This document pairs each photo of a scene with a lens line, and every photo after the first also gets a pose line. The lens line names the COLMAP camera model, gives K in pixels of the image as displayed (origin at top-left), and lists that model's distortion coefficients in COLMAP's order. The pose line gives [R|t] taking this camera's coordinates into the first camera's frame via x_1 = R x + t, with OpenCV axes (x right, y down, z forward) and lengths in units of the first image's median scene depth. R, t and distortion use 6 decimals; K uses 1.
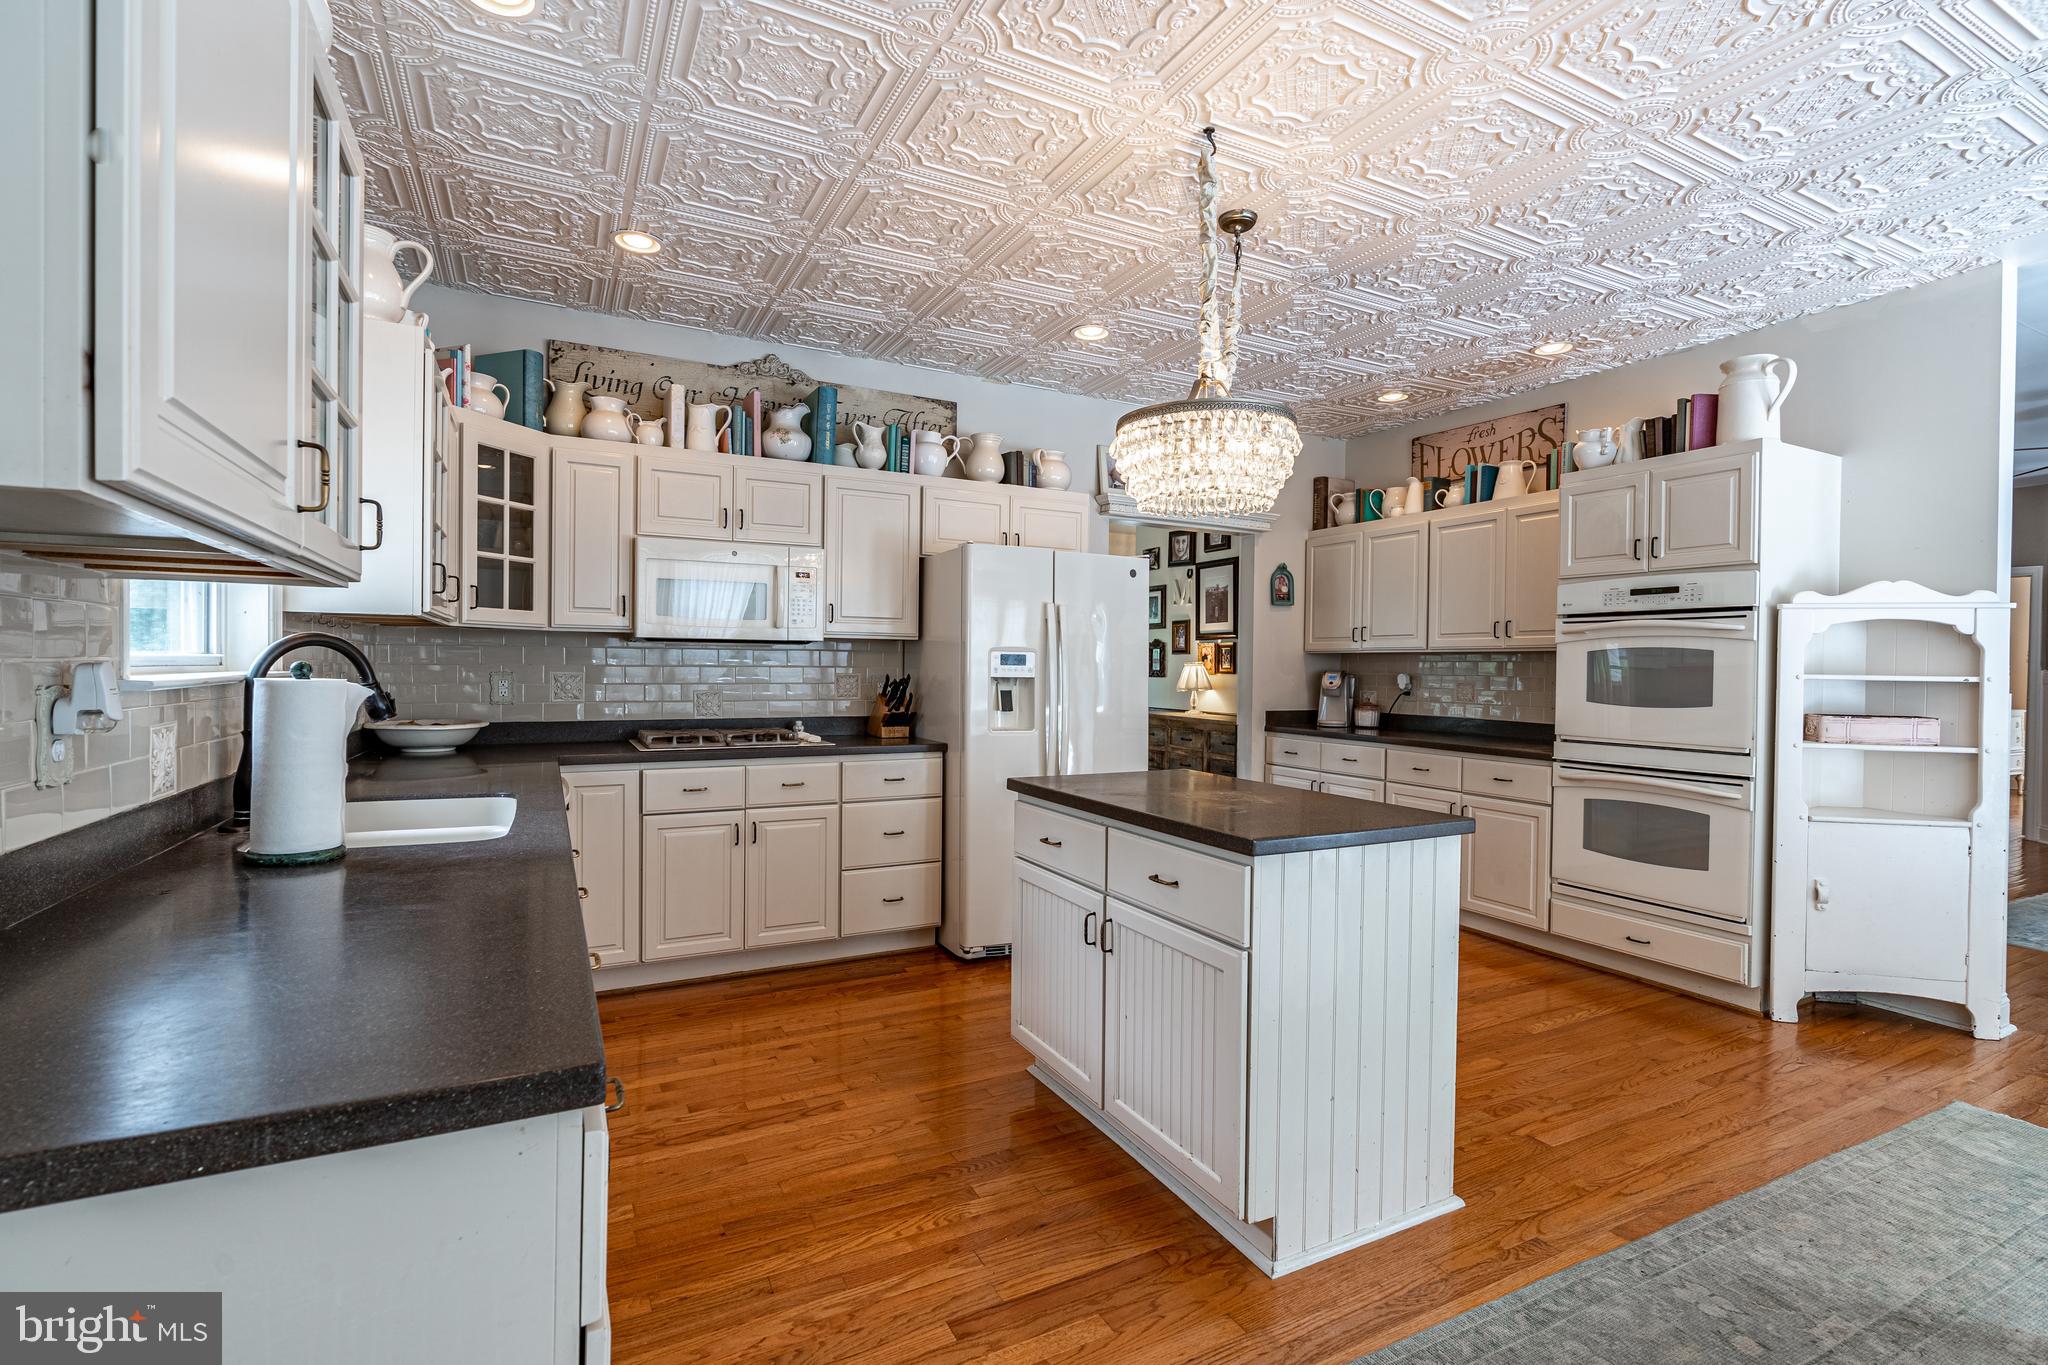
lens RADIAL K [[930.8, 0, 1024.1], [0, 930.8, 672.4], [0, 0, 1]] dist [-0.000614, -0.000029]
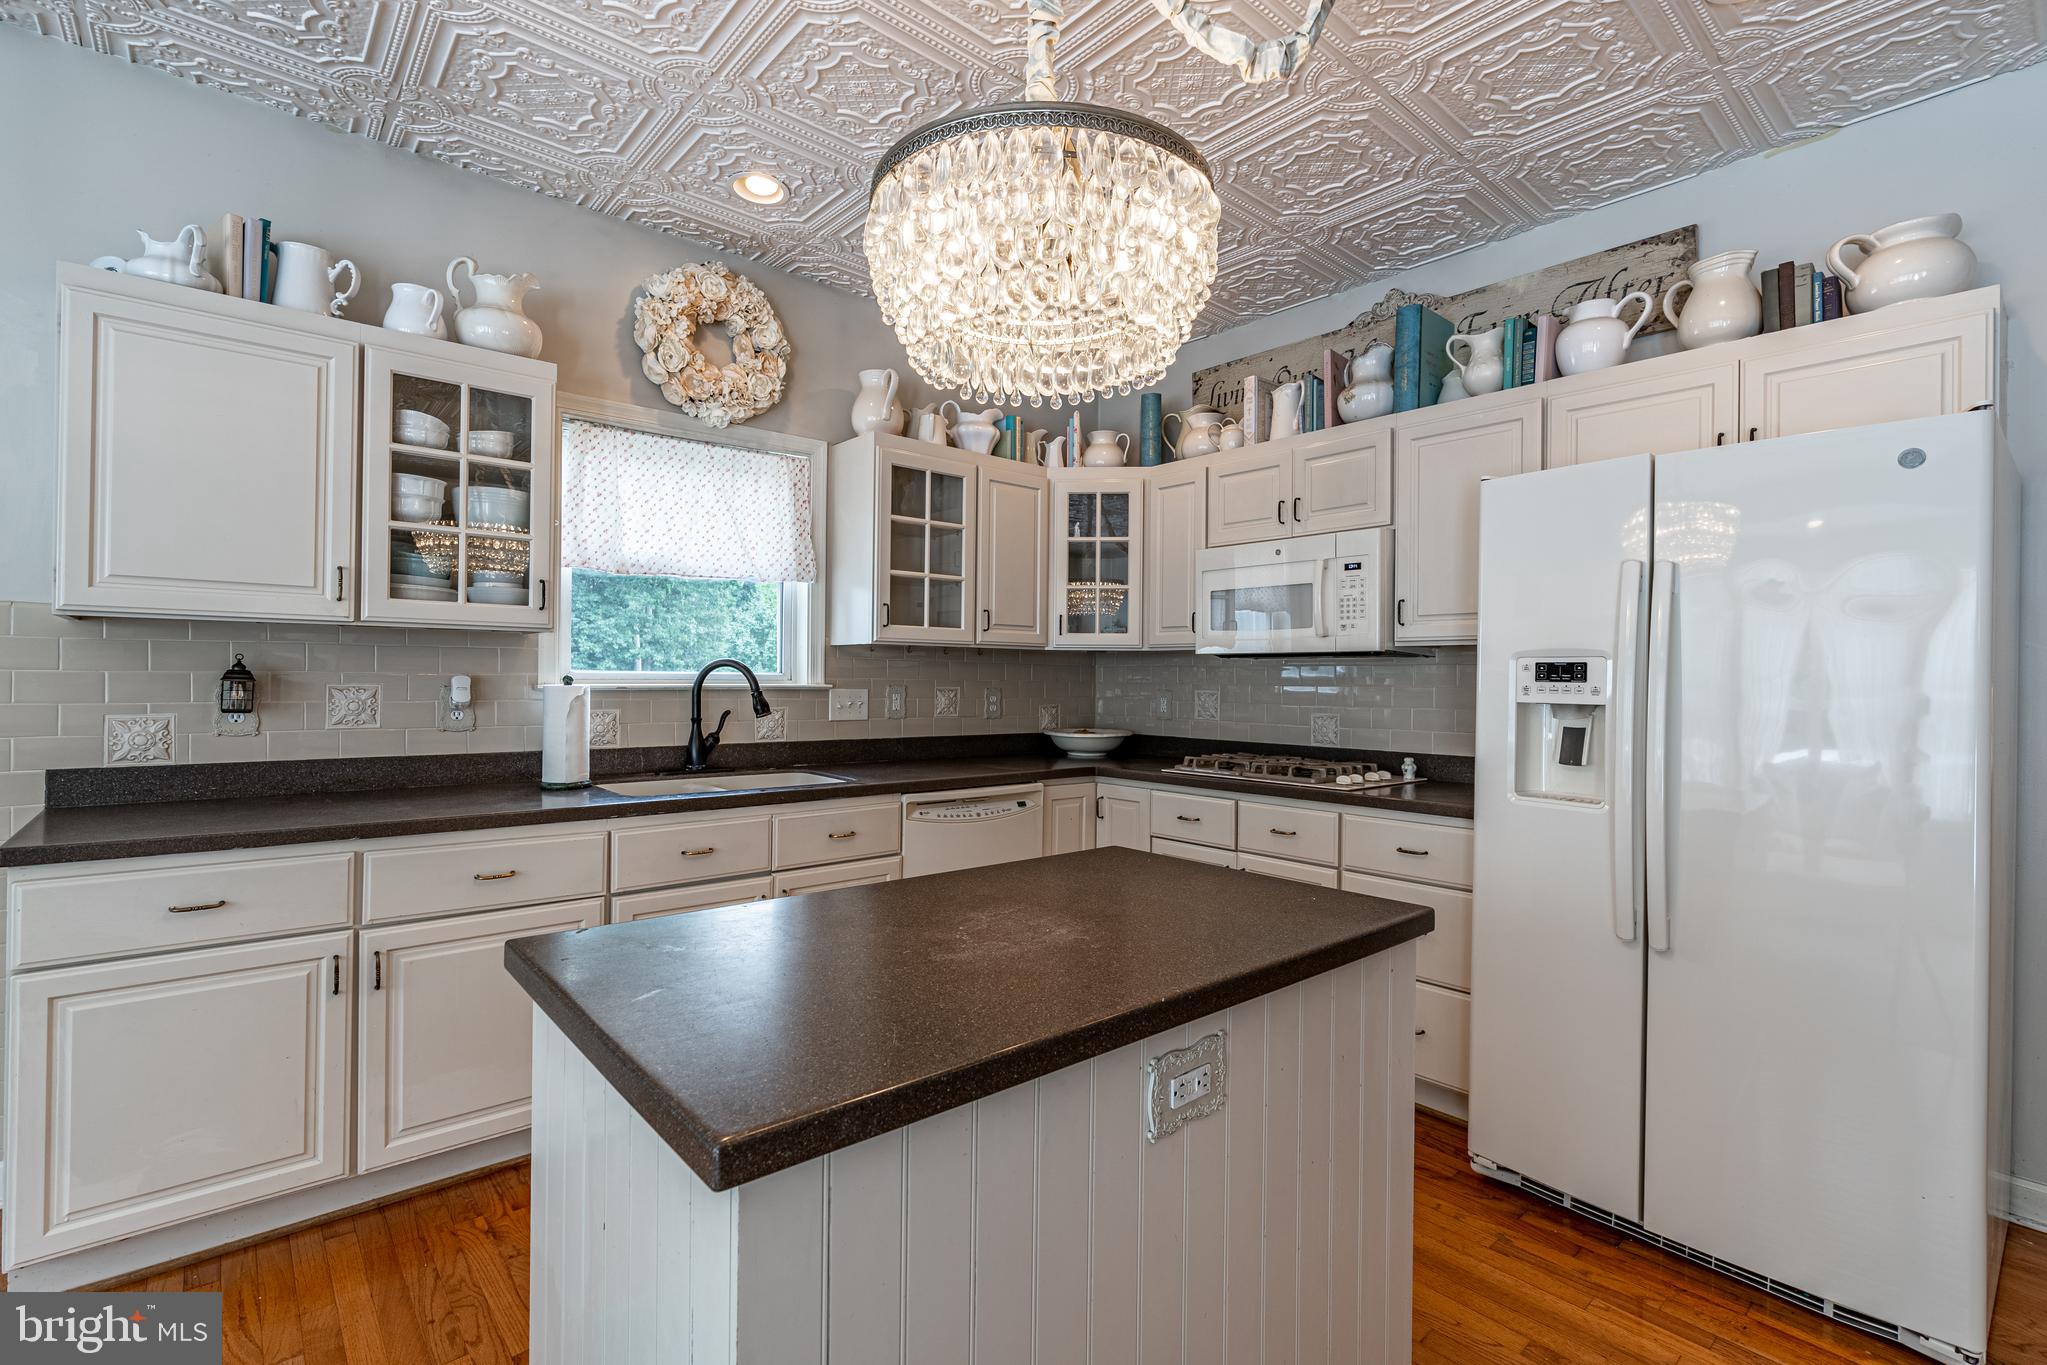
lens RADIAL K [[937.1, 0, 1019.1], [0, 937.1, 678.1], [0, 0, 1]] dist [-0.004528, 0.000204]
pose [[0.230093, -0.009768, -0.973120, 0.449255], [-0.019703, 0.999698, -0.014694, 0.004451], [0.972969, 0.022555, 0.229831, 0.552243]]
